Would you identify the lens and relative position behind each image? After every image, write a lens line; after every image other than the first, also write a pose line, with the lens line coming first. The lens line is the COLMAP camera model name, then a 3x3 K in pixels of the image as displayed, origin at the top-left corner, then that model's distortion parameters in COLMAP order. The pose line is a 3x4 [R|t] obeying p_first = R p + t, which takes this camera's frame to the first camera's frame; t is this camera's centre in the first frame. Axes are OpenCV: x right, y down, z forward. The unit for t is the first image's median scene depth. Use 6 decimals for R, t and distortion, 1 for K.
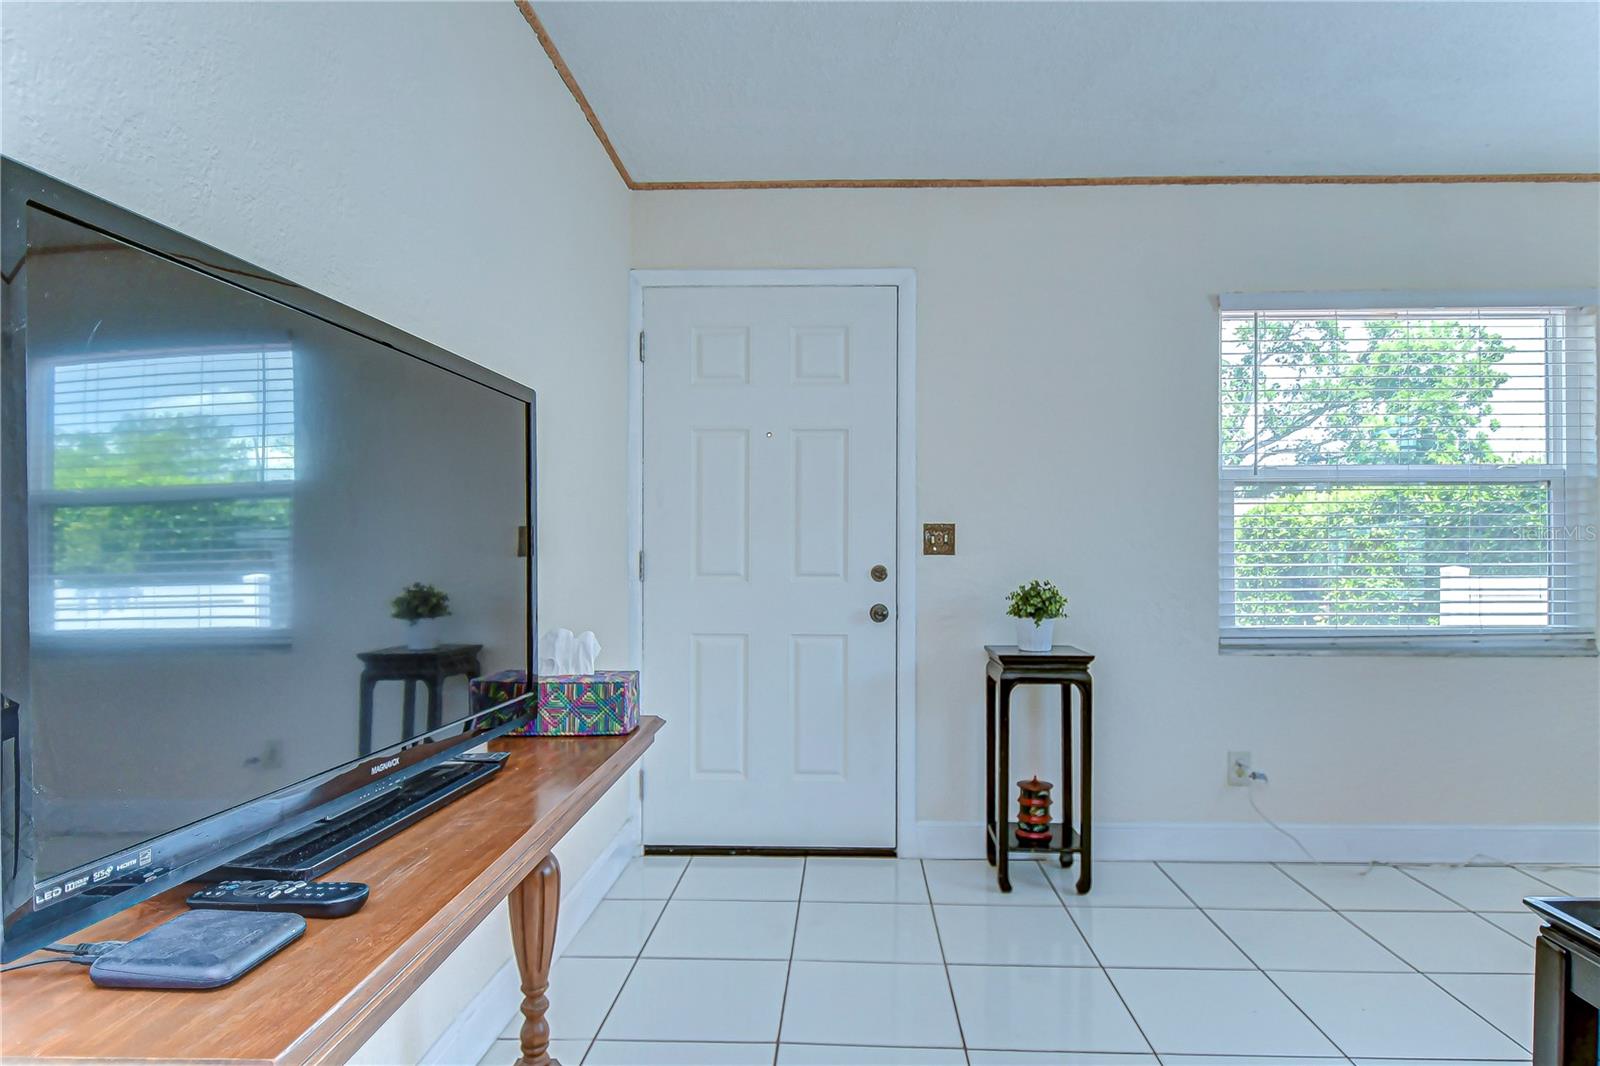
lens RADIAL K [[870.8, 0, 829.3], [0, 870.8, 555.8], [0, 0, 1]] dist [-0.004389, -0.001130]
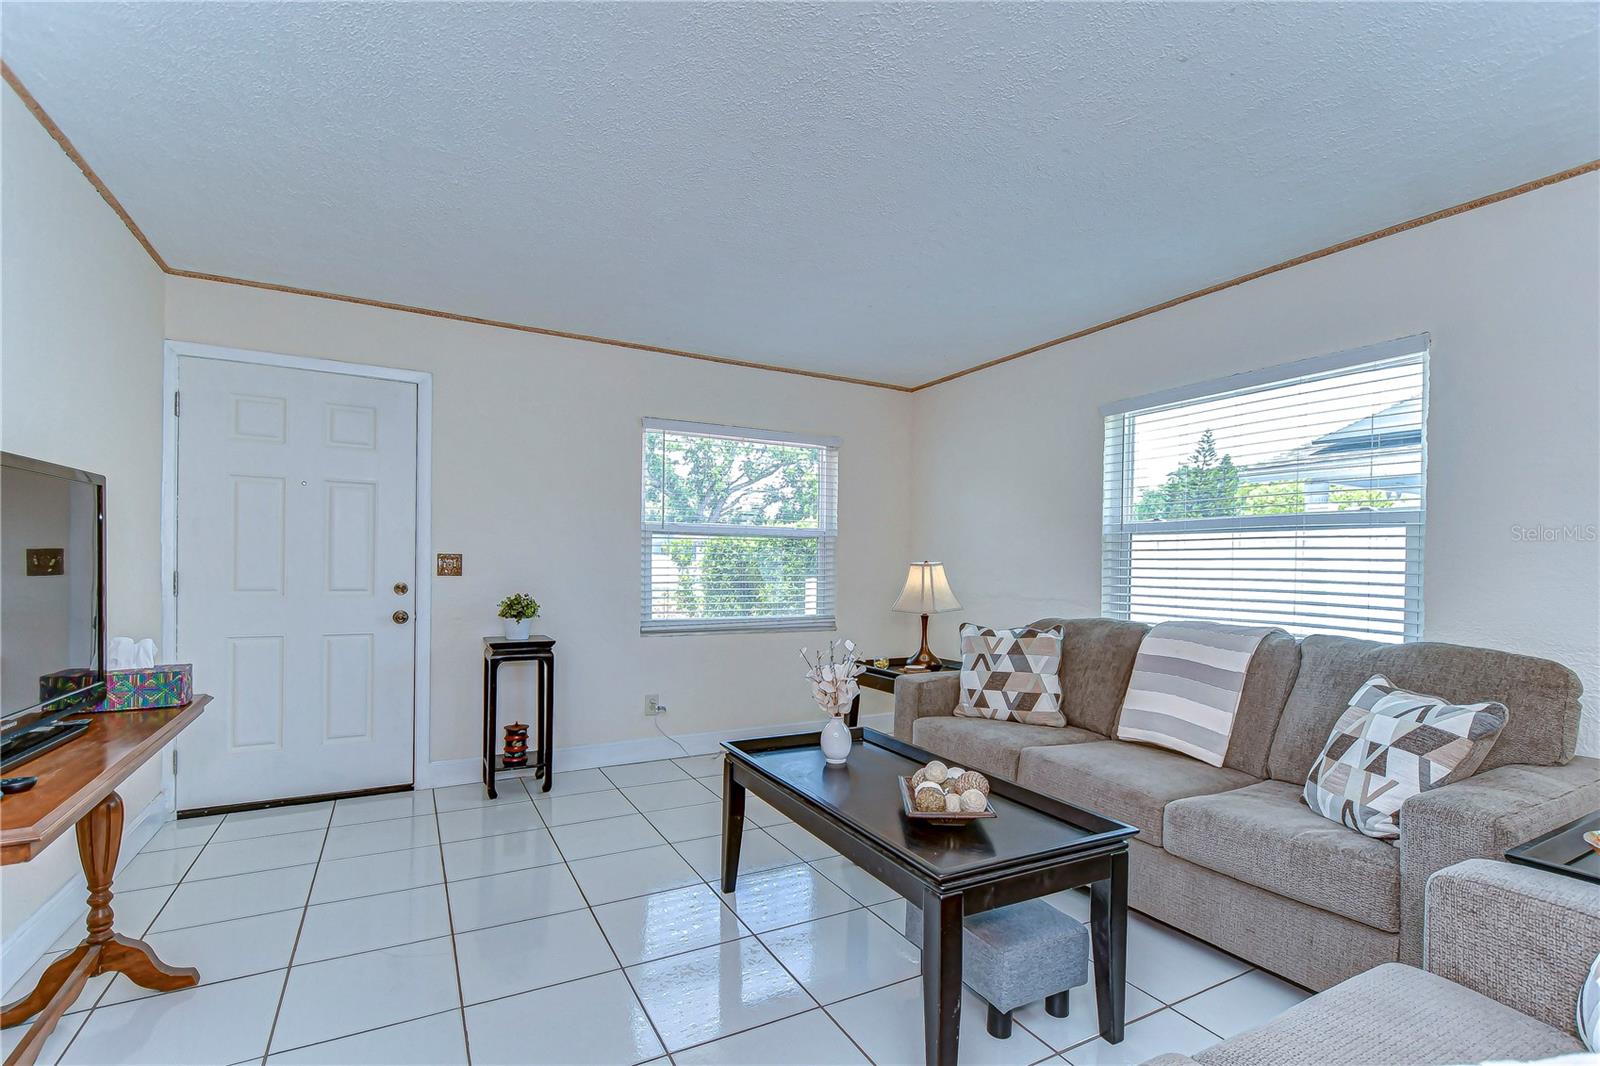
lens RADIAL K [[698.1, 0, 807.3], [0, 698.1, 574.0], [0, 0, 1]] dist [0.002672, -0.003351]
pose [[0.852524, 0.006566, 0.522646, 0.029008], [-0.015064, 0.999814, 0.012011, -0.028417], [-0.522470, -0.018113, 0.852465, -0.312632]]
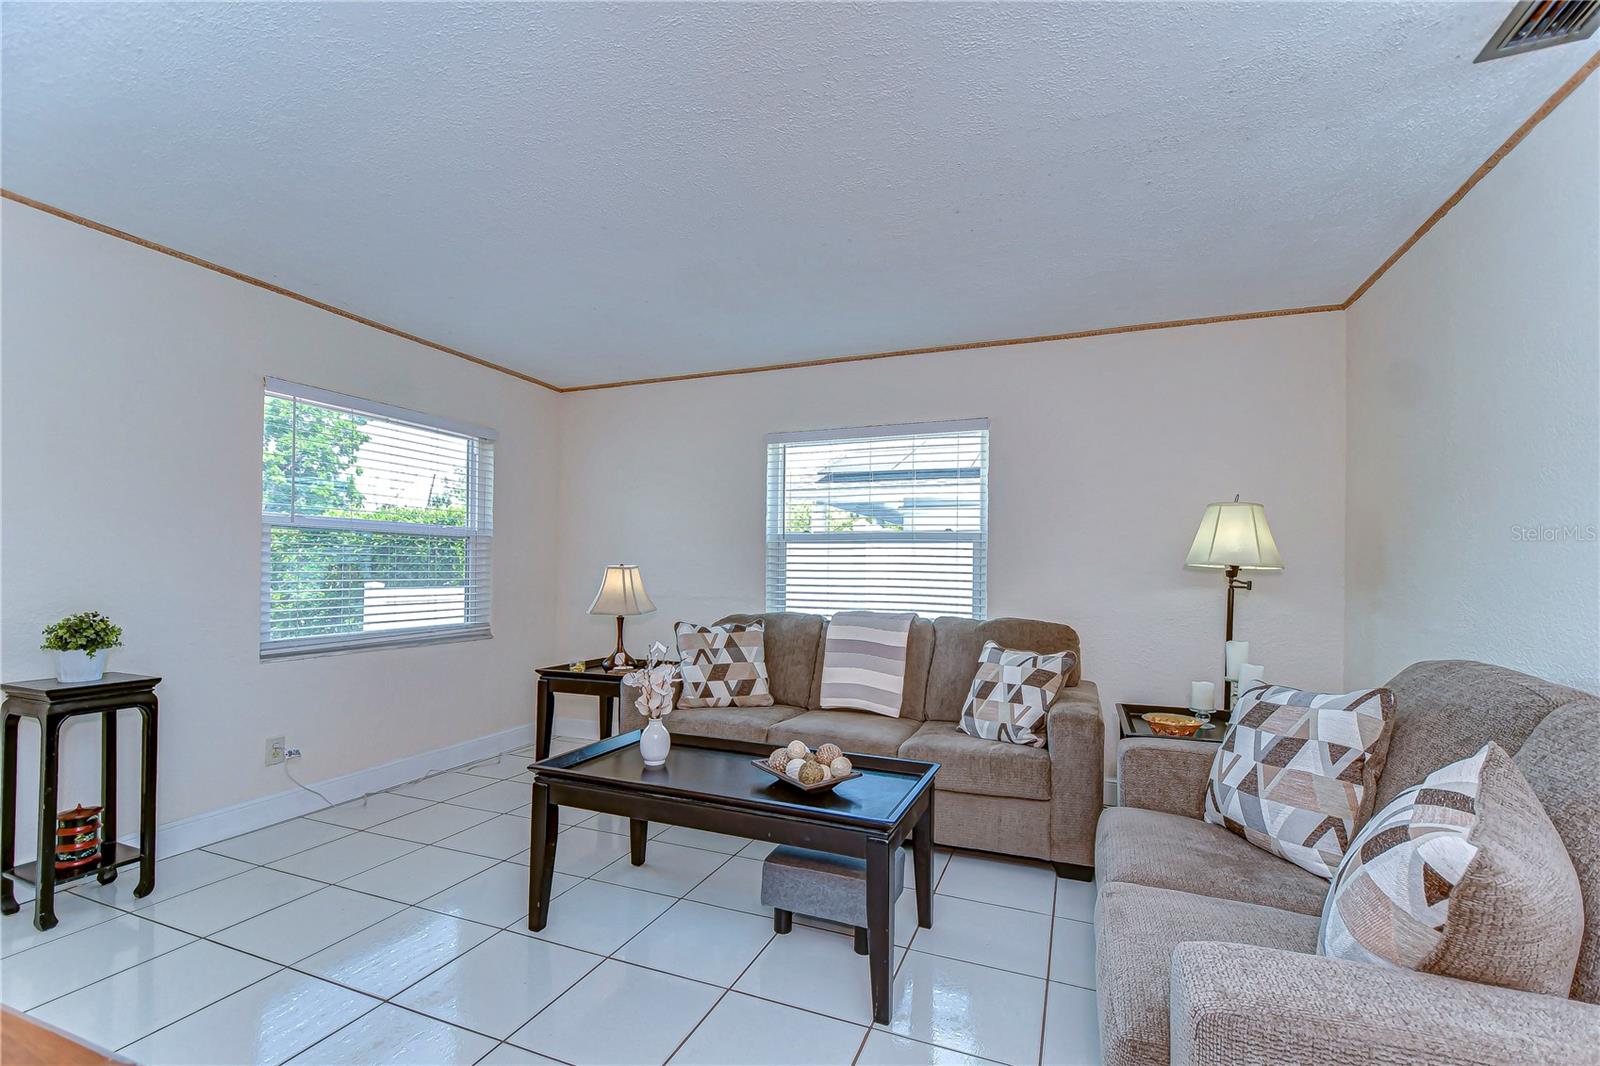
lens RADIAL K [[679.9, 0, 795.5], [0, 679.9, 564.2], [0, 0, 1]] dist [0.001509, -0.003921]
pose [[0.341720, 0.014526, 0.939690, -0.229032], [-0.011558, 0.999870, -0.011253, -0.029448], [-0.939731, -0.007015, 0.341843, -0.060371]]
